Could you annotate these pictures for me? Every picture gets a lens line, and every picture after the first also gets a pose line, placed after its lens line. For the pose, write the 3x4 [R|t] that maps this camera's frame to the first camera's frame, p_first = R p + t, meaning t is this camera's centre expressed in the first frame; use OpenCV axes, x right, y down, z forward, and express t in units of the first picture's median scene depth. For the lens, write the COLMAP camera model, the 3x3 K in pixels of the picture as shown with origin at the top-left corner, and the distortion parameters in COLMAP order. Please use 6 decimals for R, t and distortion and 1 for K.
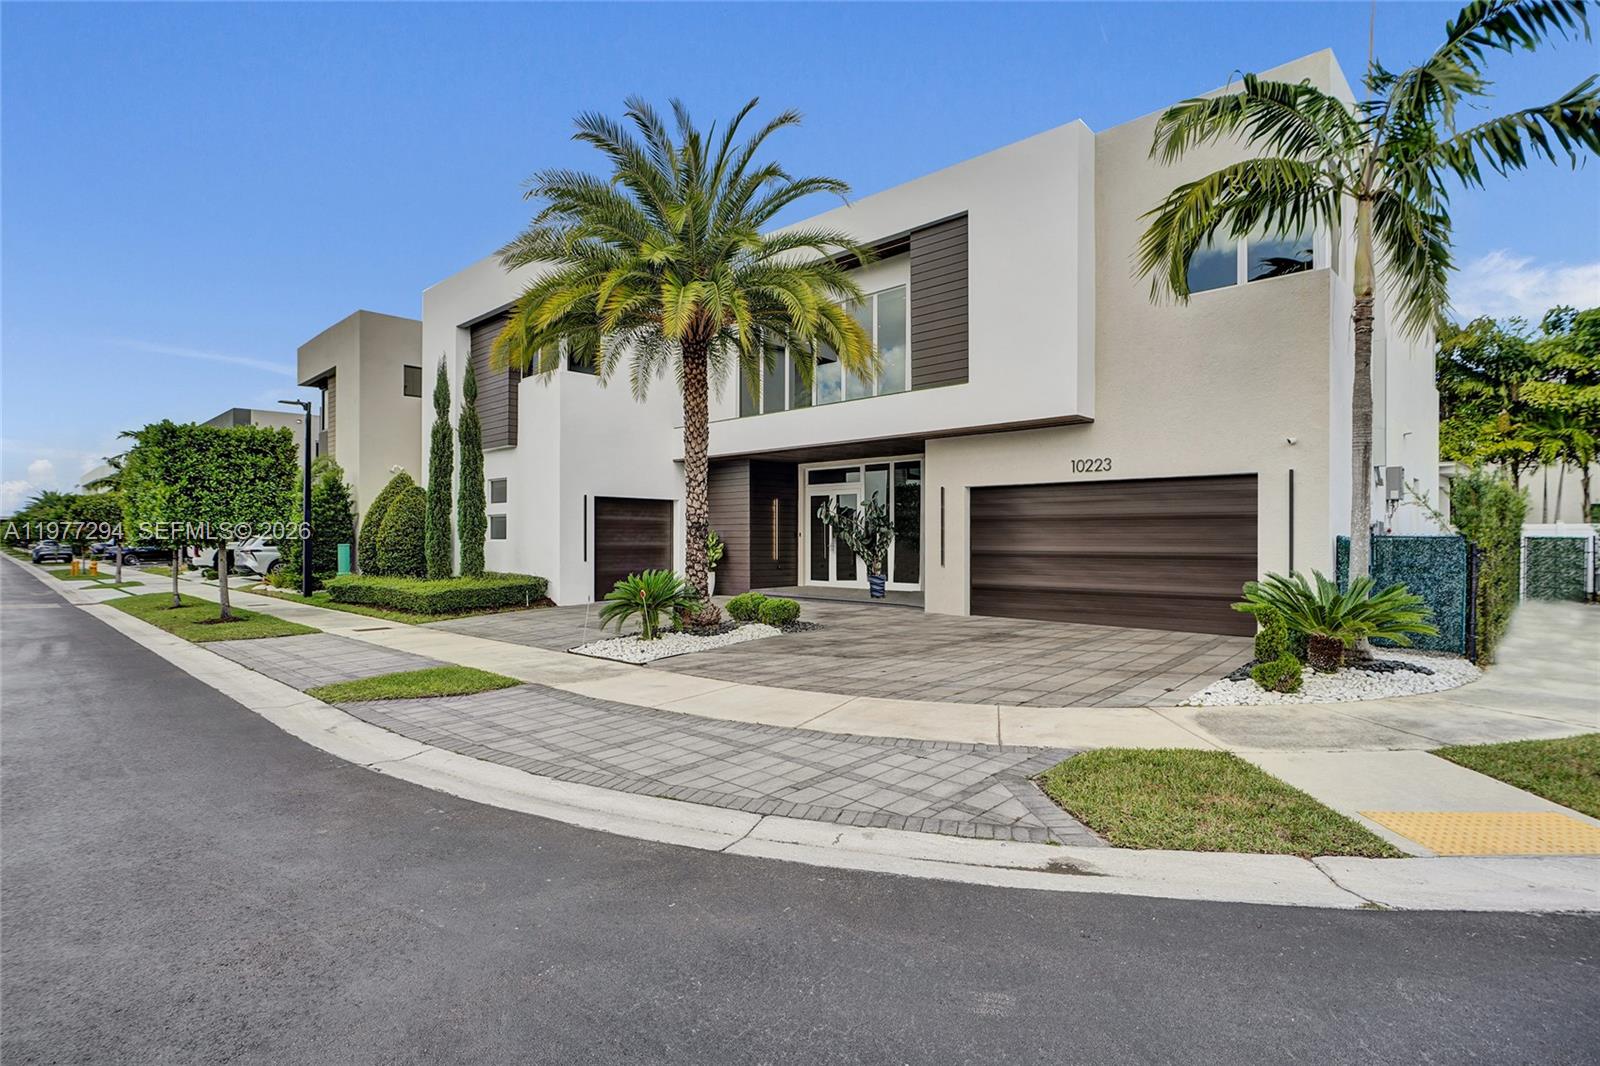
lens RADIAL K [[812.8, 0, 798.3], [0, 812.8, 538.0], [0, 0, 1]] dist [-0.003723, 0.000619]
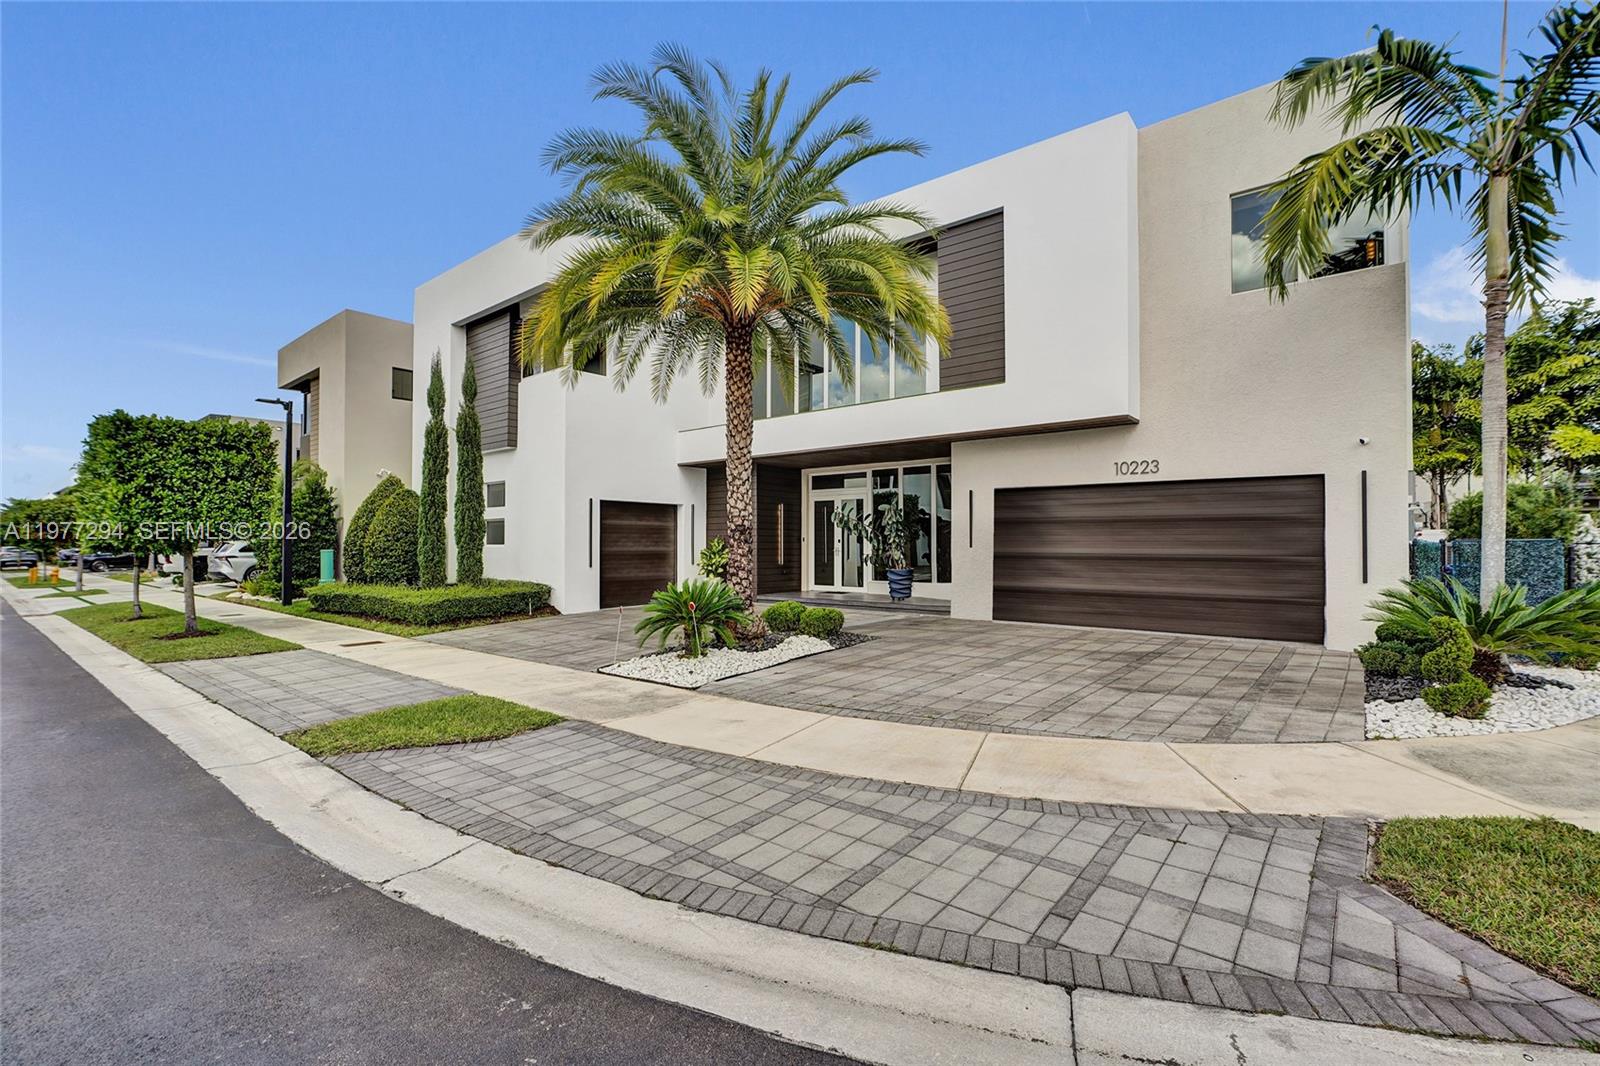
lens RADIAL K [[715.5, 0, 801.6], [0, 715.5, 533.3], [0, 0, 1]] dist [-0.011839, 0.007417]
pose [[0.996665, -0.000251, 0.081606, -0.099989], [0.001427, 0.999896, -0.014342, 0.001138], [-0.081593, 0.014410, 0.996562, 0.164391]]
